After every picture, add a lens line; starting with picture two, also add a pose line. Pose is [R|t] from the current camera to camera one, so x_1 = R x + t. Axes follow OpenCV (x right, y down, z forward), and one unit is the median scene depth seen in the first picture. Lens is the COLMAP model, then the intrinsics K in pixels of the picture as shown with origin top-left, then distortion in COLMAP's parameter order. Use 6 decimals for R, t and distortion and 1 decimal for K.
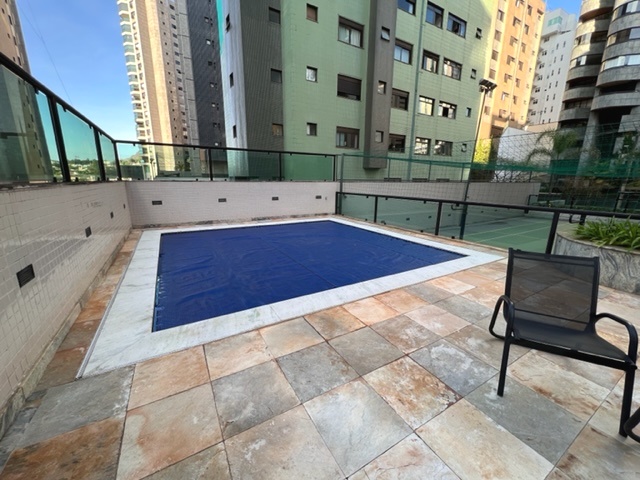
lens RADIAL K [[256.8, 0, 320.0], [0, 256.8, 240.0], [0, 0, 1]] dist [-0.000587, 0.000512]
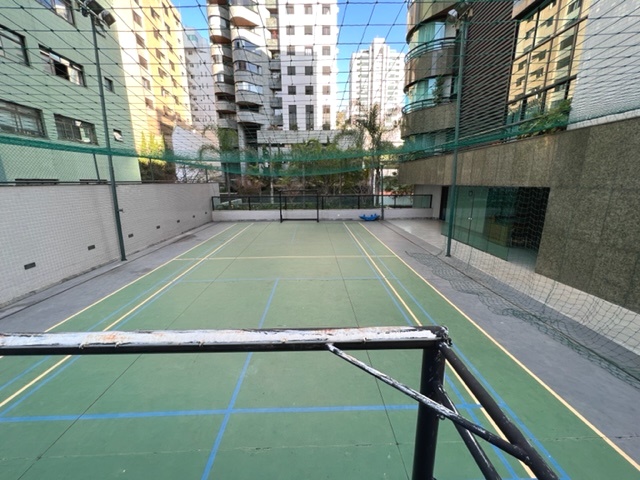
lens RADIAL K [[256.8, 0, 320.0], [0, 256.8, 240.0], [0, 0, 1]] dist [-0.000587, 0.000512]
pose [[0.484400, -0.205823, 0.850290, 0.104515], [0.209005, 0.971013, 0.115977, -0.027137], [-0.849514, 0.121535, 0.513377, 0.120140]]
